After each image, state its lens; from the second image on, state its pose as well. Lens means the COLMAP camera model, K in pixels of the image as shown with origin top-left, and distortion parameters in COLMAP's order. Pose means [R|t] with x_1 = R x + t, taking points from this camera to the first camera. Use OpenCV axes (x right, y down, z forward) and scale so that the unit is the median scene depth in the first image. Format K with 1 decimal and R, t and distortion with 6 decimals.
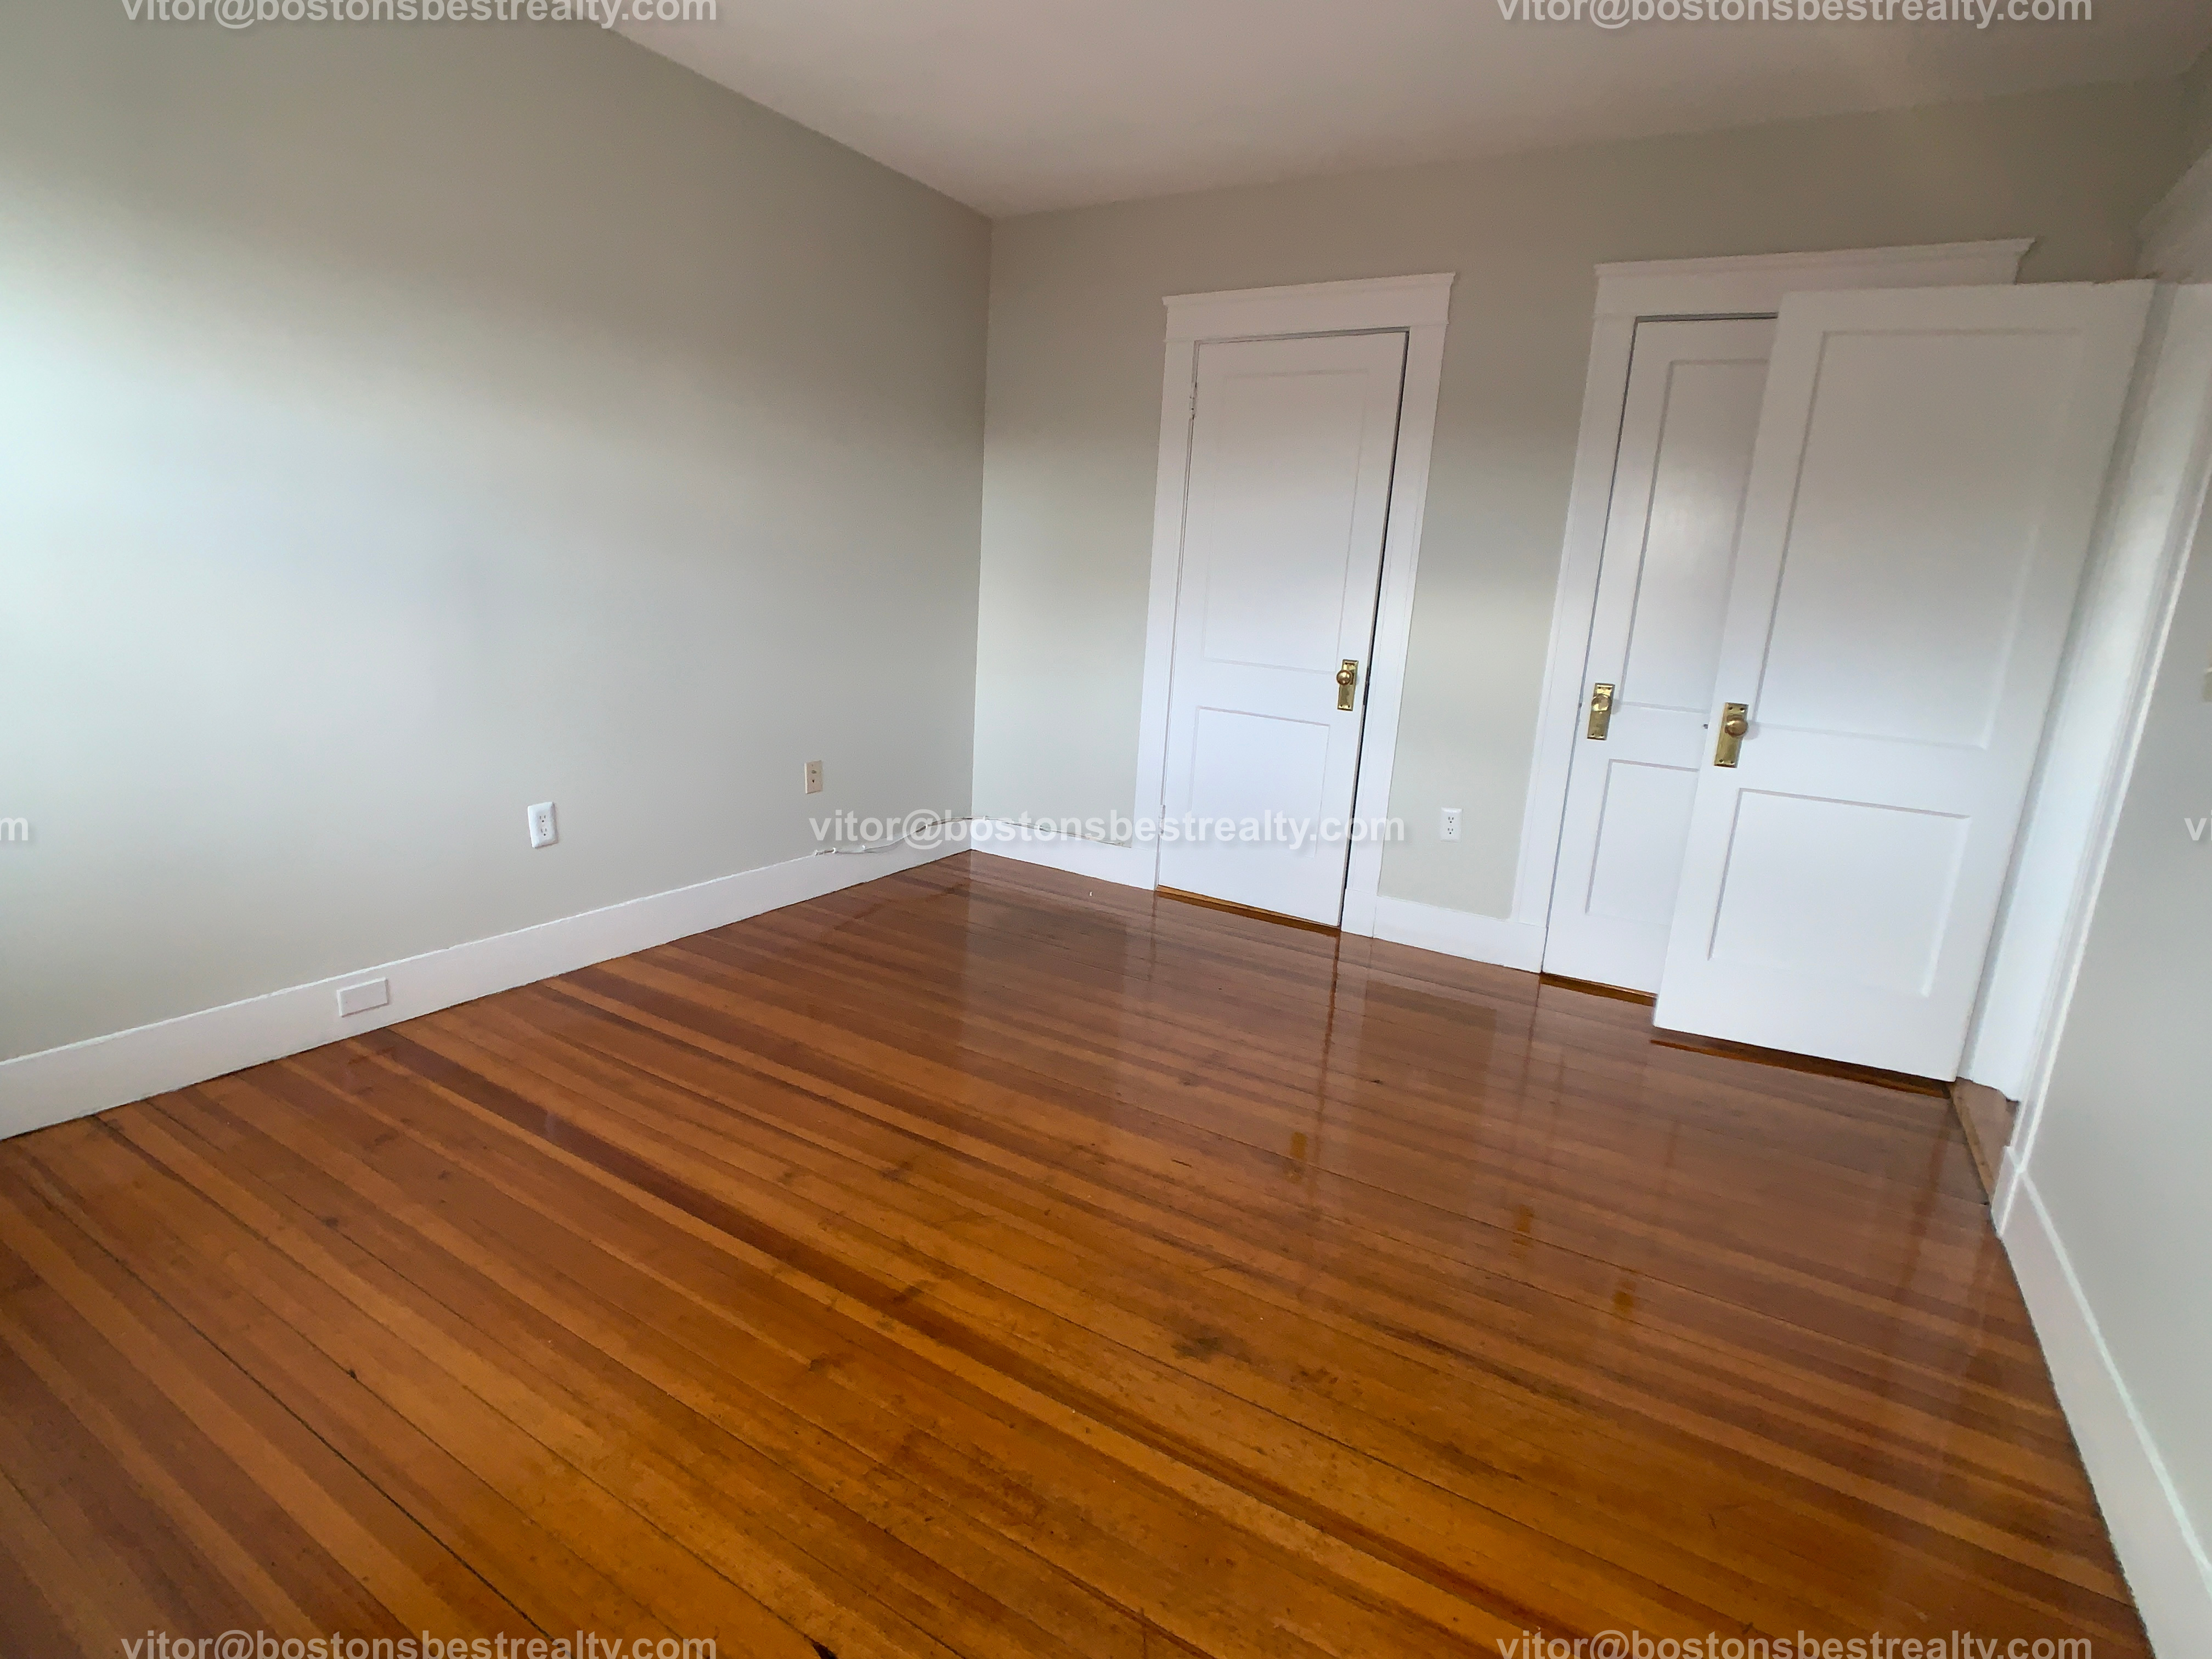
lens RADIAL K [[1106.8, 0, 1114.1], [0, 1106.8, 823.0], [0, 0, 1]] dist [-0.021742, 0.015059]
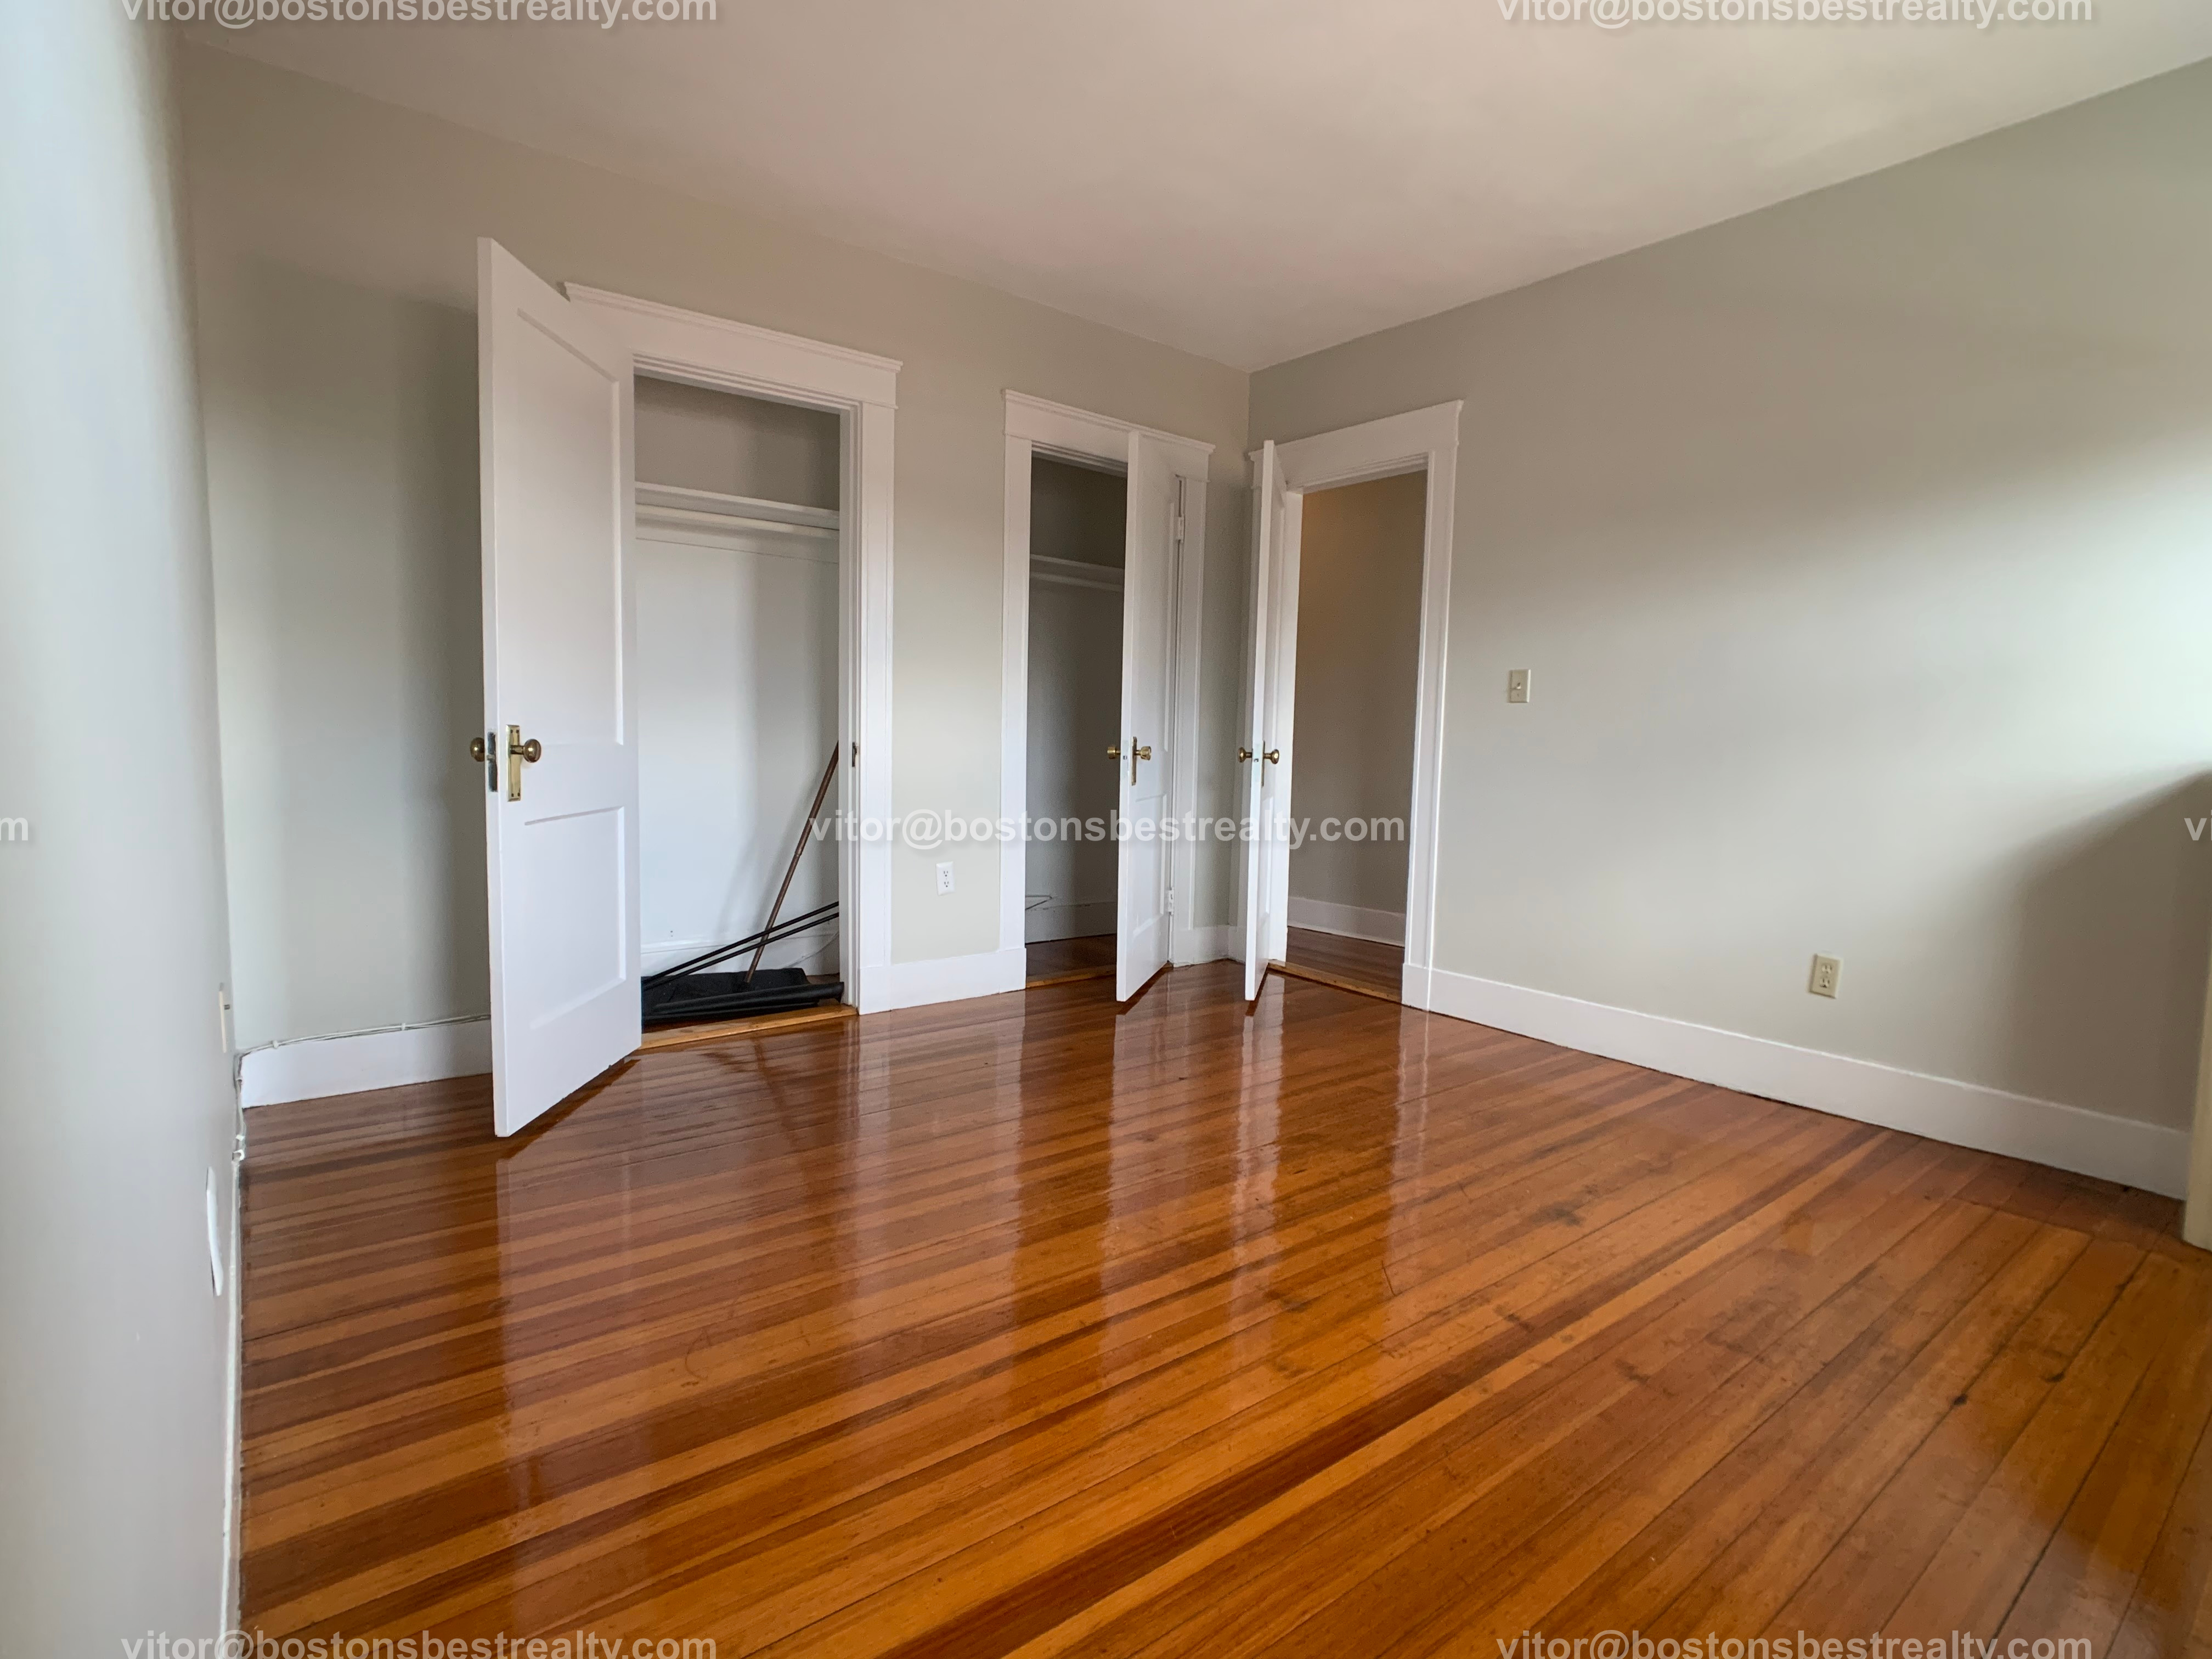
lens RADIAL K [[1106.8, 0, 1114.1], [0, 1106.8, 823.0], [0, 0, 1]] dist [-0.021742, 0.015059]
pose [[0.352562, -0.128687, 0.926898, -1.177635], [0.199503, 0.978064, 0.059907, -0.156331], [-0.914275, 0.163798, 0.370502, 0.868802]]
